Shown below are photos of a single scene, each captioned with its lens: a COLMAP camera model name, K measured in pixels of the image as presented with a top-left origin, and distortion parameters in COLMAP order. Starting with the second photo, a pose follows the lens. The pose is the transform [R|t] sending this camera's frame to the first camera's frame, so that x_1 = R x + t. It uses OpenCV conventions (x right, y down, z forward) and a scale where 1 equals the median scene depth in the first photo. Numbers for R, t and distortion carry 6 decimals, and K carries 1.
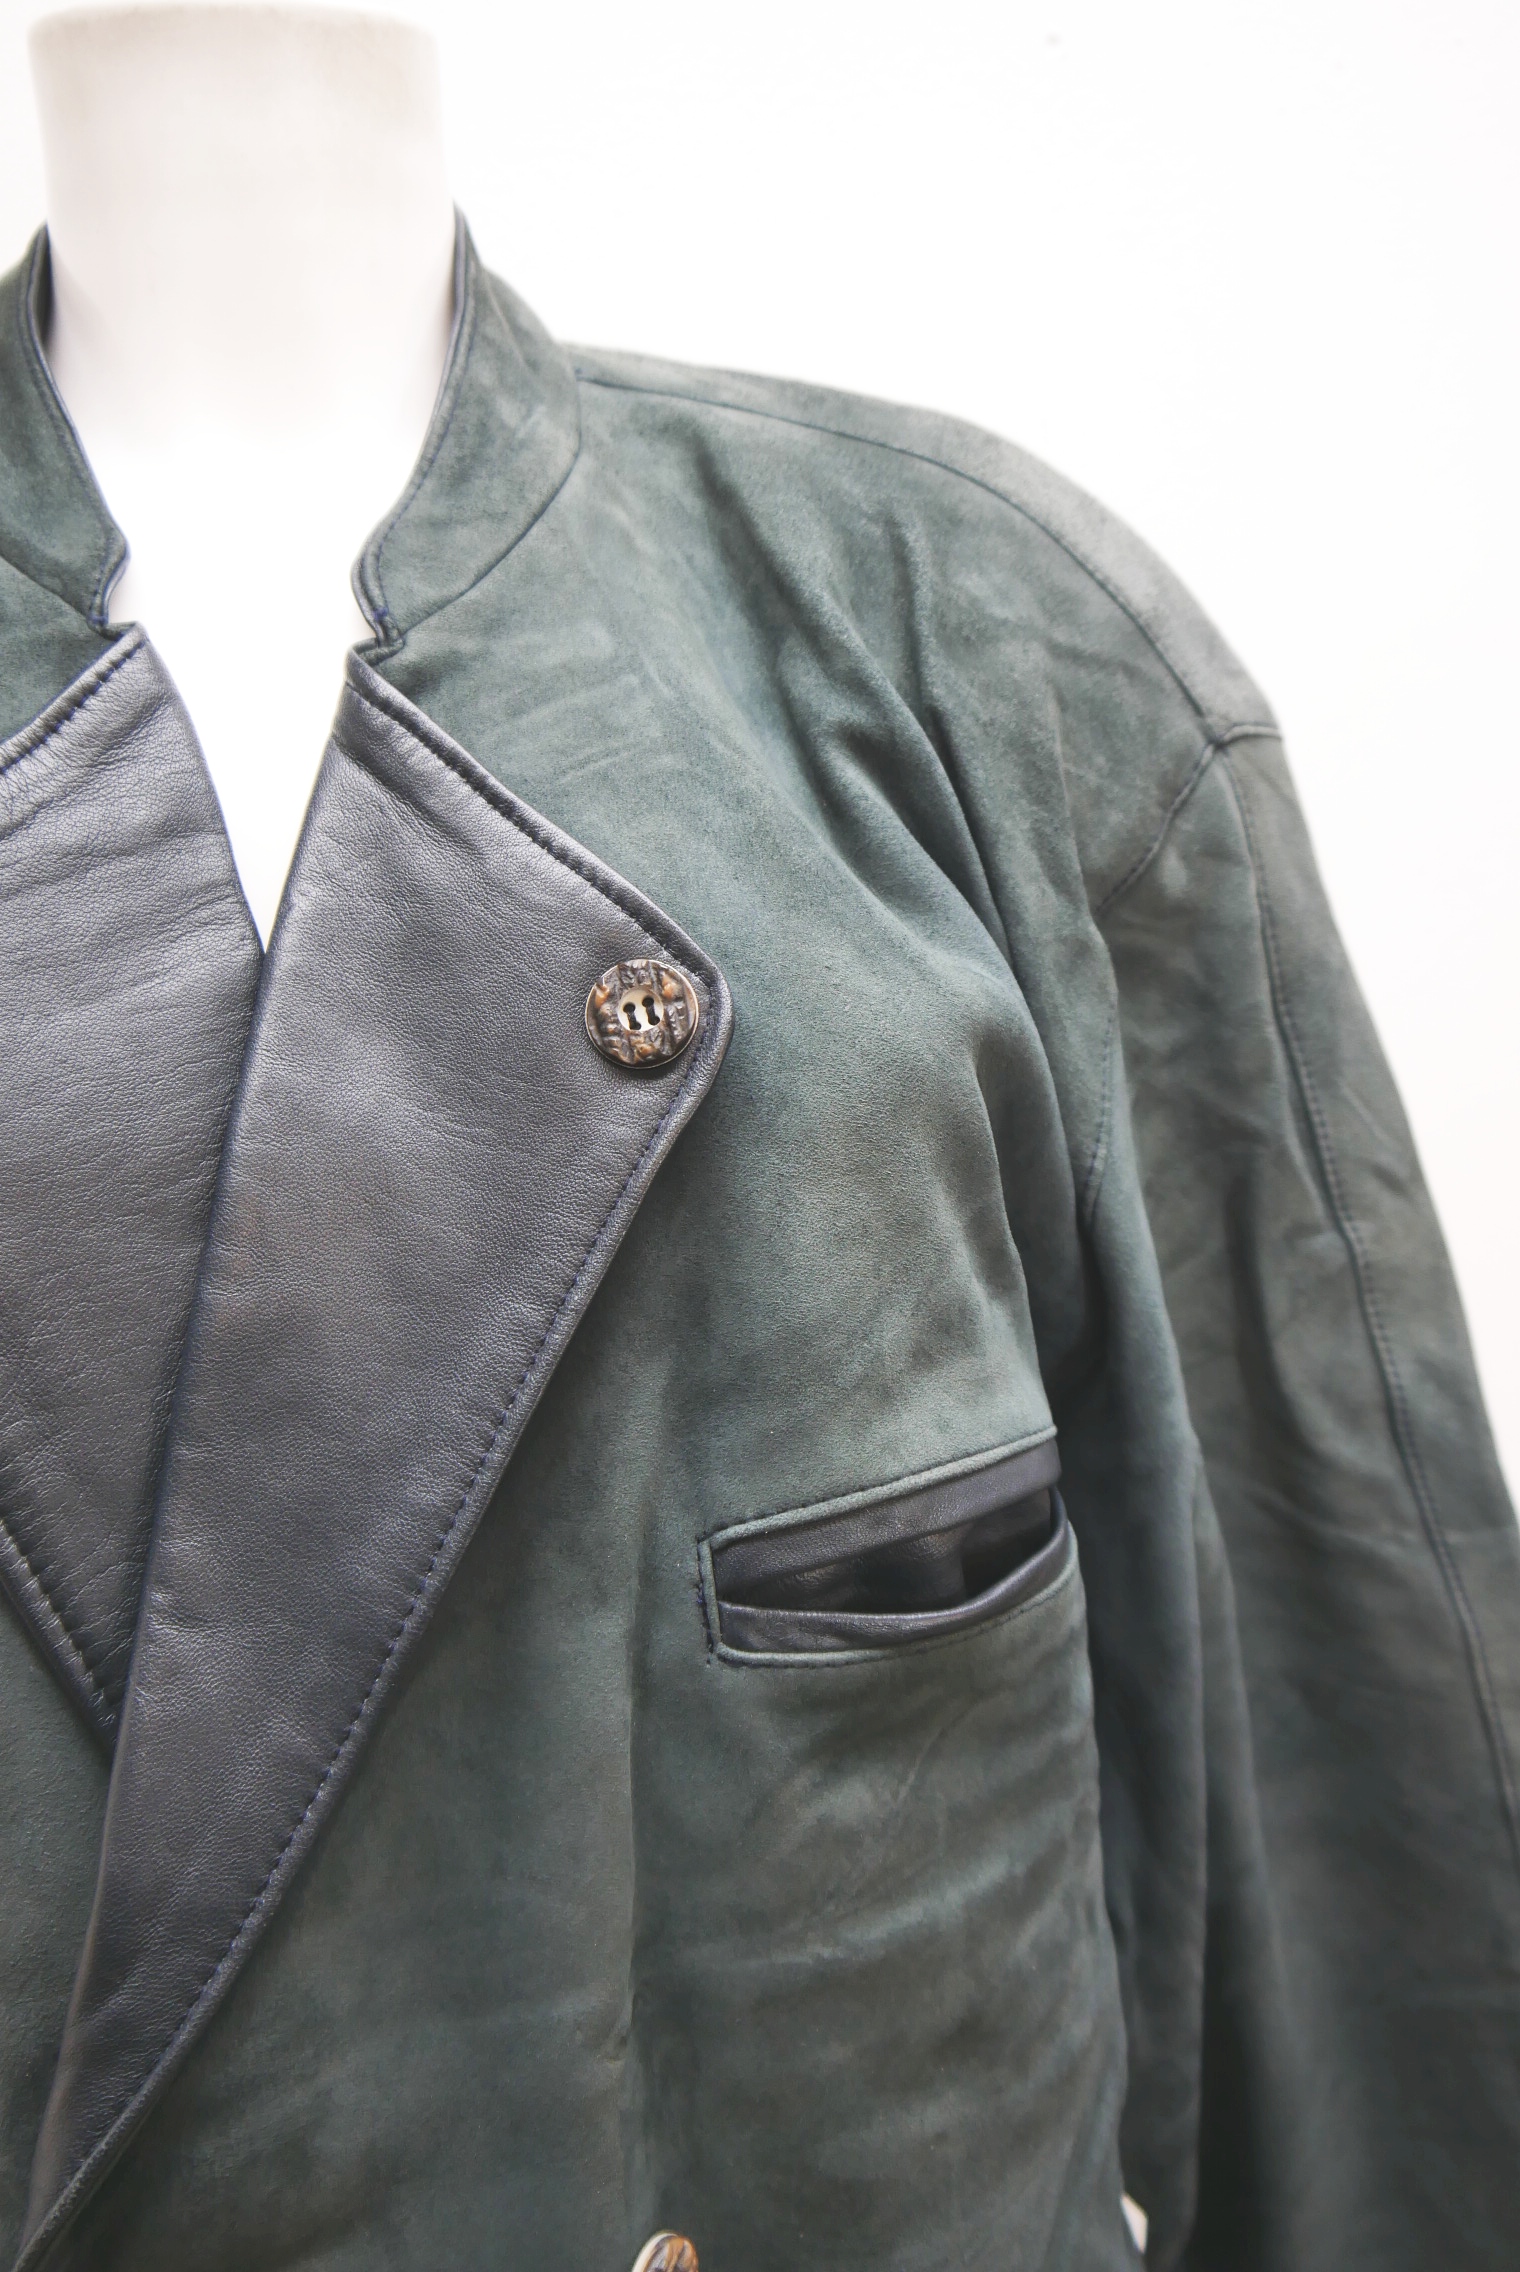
lens RADIAL K [[1813.9, 0, 760.0], [0, 1813.9, 1136.0], [0, 0, 1]] dist [-0.039480, -0.004762]
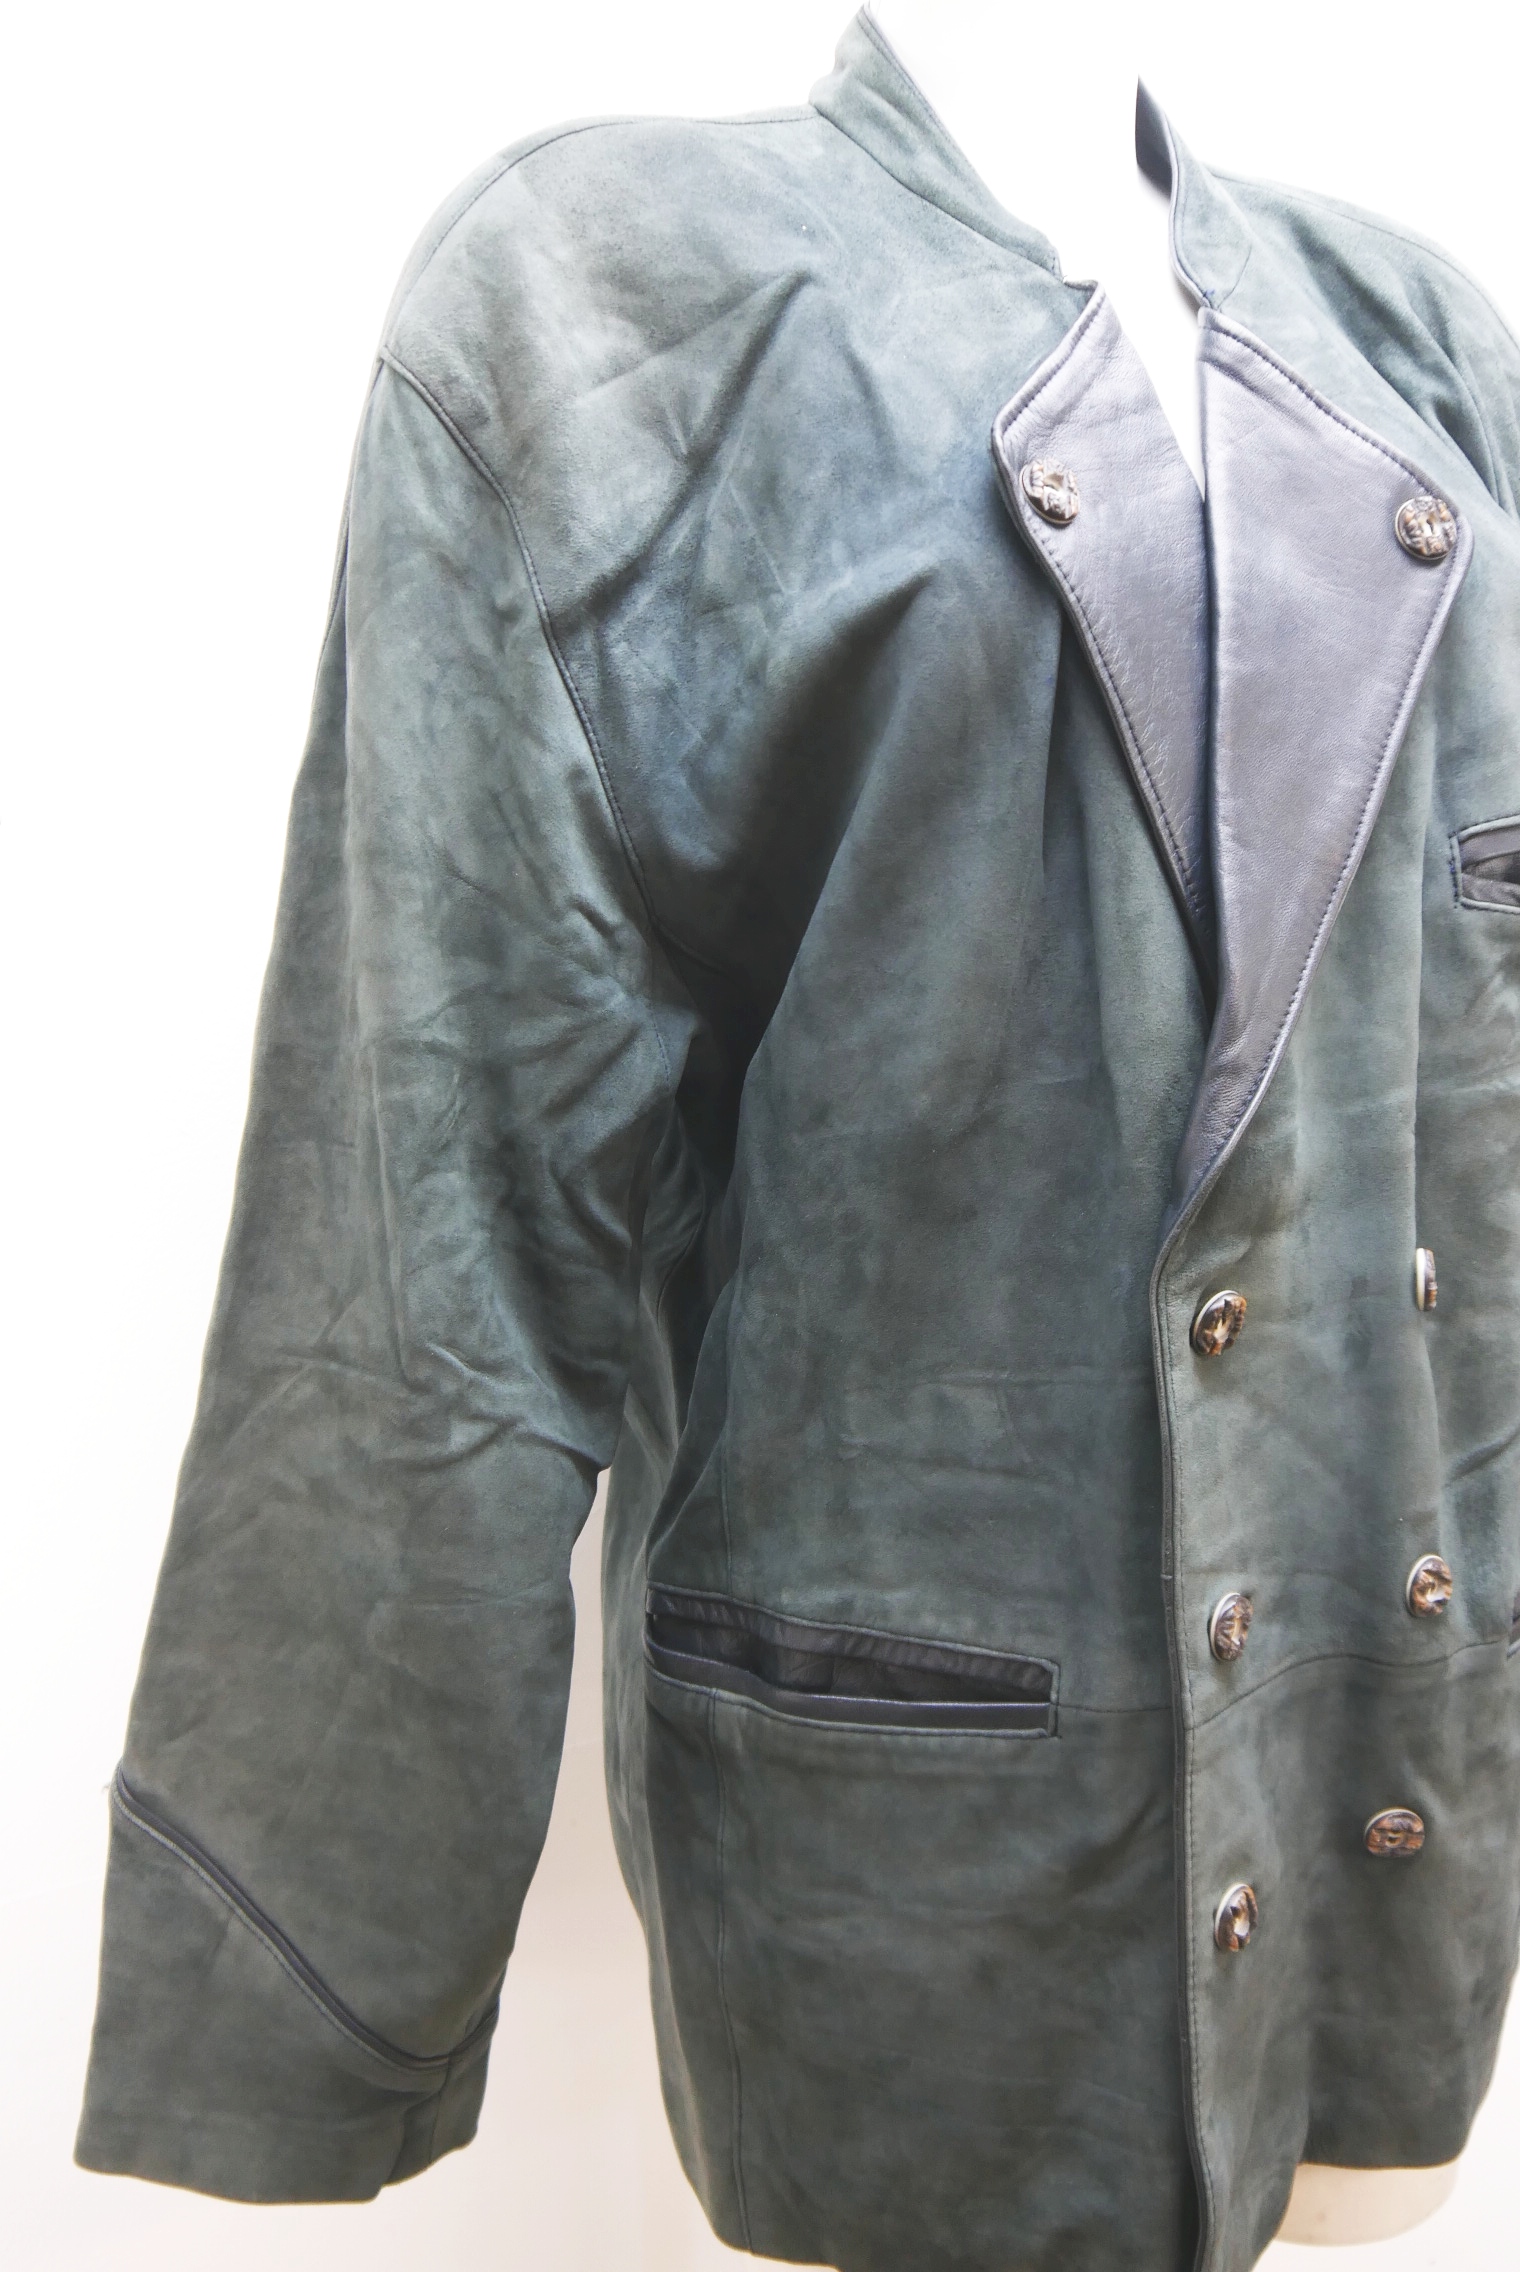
lens RADIAL K [[1813.9, 0, 760.0], [0, 1813.9, 1136.0], [0, 0, 1]] dist [-0.039480, -0.004762]
pose [[0.981008, -0.005764, 0.193881, -0.969584], [-0.001852, 0.999235, 0.039076, 0.422353], [-0.193958, -0.038693, 0.980247, -0.546046]]
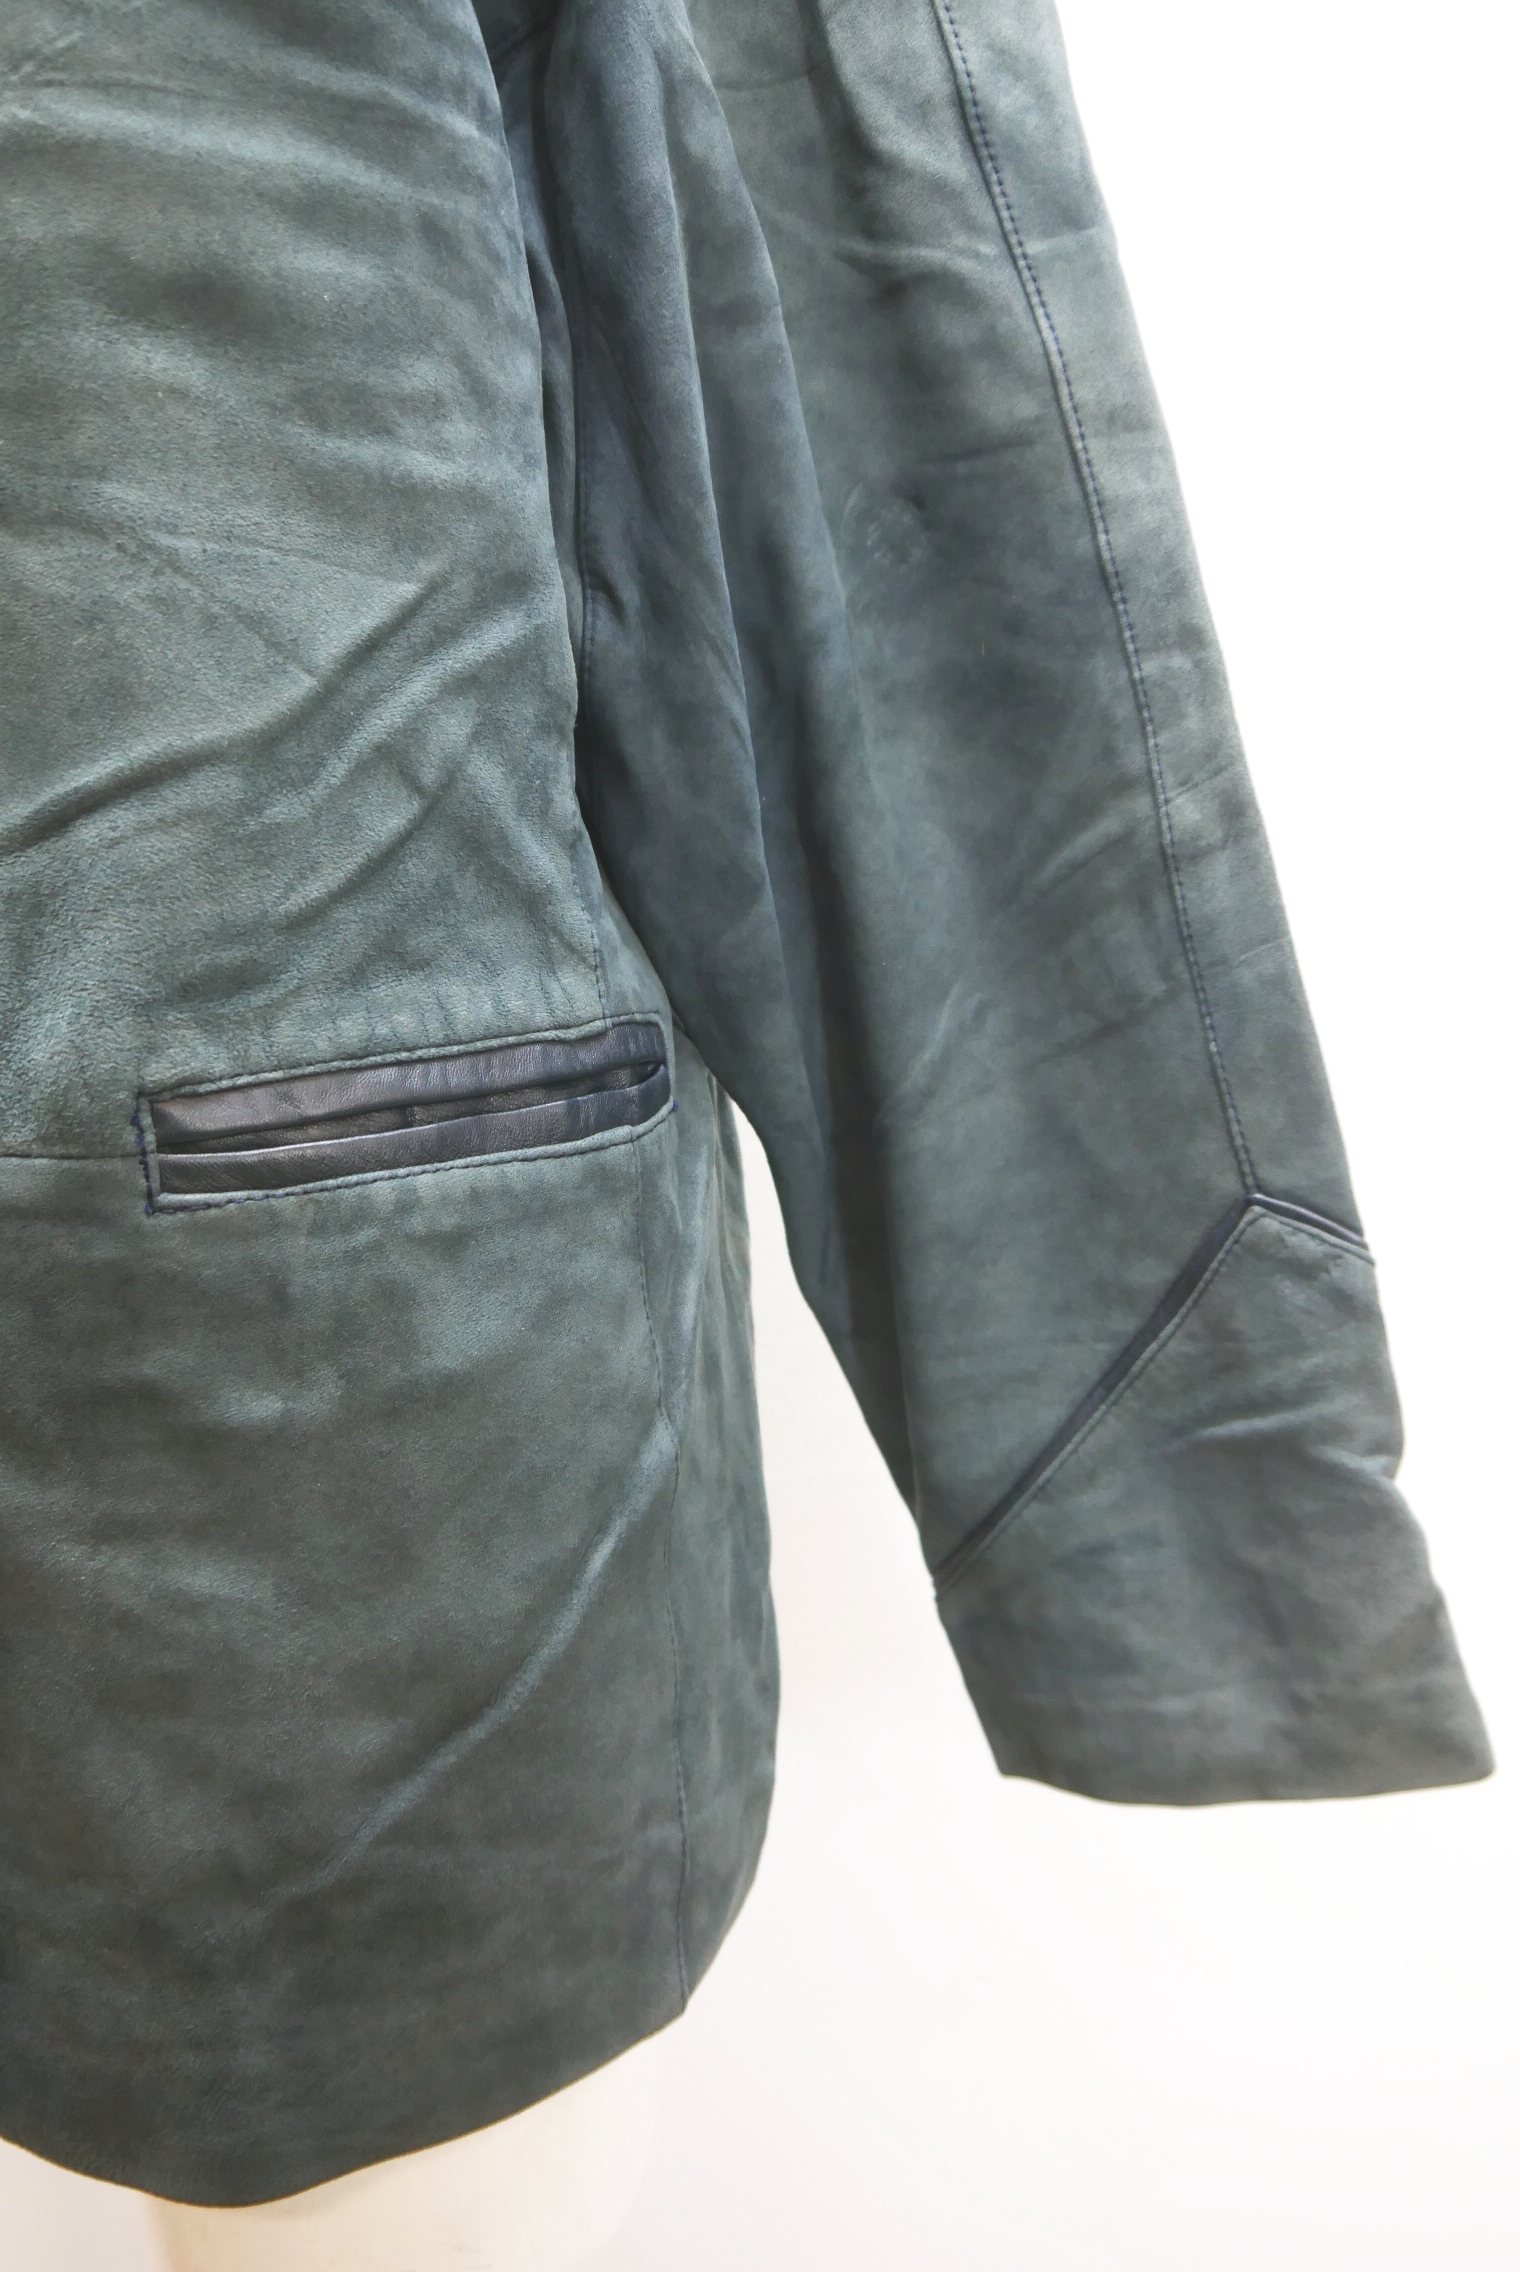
lens RADIAL K [[1813.9, 0, 760.0], [0, 1813.9, 1136.0], [0, 0, 1]] dist [-0.039480, -0.004762]
pose [[0.987756, 0.028622, -0.153357, 0.569733], [-0.028109, 0.999590, 0.005515, 0.954471], [0.153452, -0.001137, 0.988156, 0.117727]]
